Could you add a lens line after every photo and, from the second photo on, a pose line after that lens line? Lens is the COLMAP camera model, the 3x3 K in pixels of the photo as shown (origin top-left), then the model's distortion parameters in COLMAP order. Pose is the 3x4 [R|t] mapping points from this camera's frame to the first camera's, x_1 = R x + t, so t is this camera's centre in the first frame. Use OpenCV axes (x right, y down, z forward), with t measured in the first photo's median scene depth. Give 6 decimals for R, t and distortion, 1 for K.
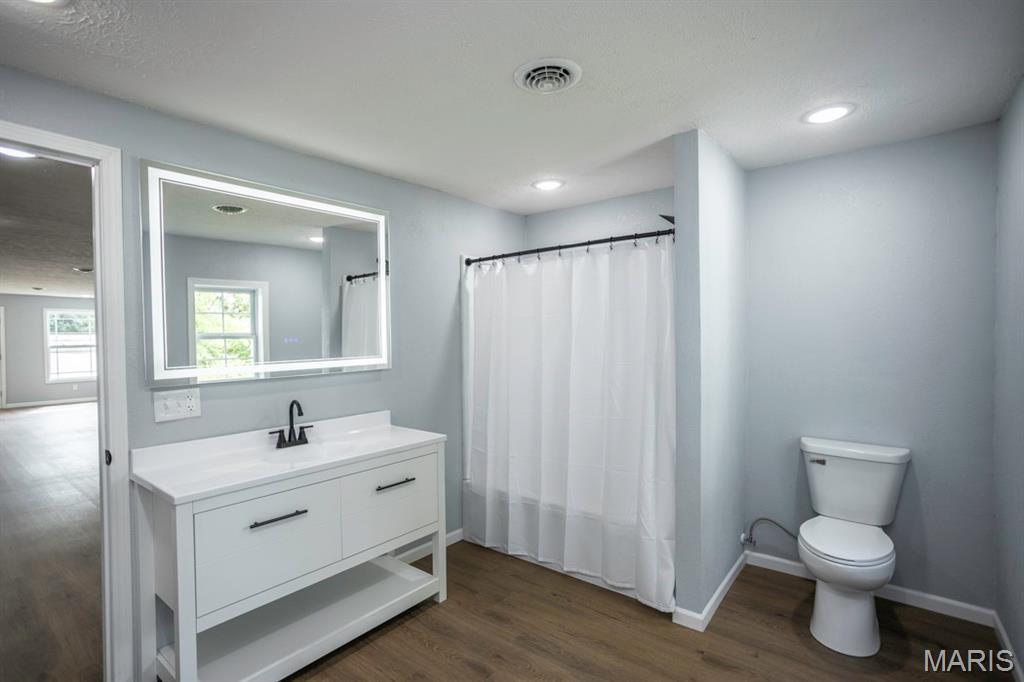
lens RADIAL K [[496.4, 0, 512.4], [0, 496.4, 342.5], [0, 0, 1]] dist [-0.030336, 0.015936]
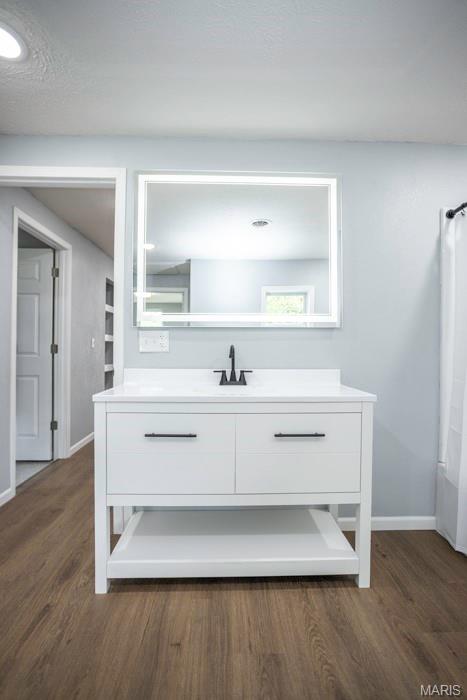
lens RADIAL K [[339.3, 0, 228.2], [0, 339.3, 347.7], [0, 0, 1]] dist [-0.030336, 0.015936]
pose [[0.648800, 0.012845, -0.760851, 0.145579], [-0.024828, 0.999683, -0.004294, 0.114243], [0.760554, 0.021677, 0.648913, 0.429901]]
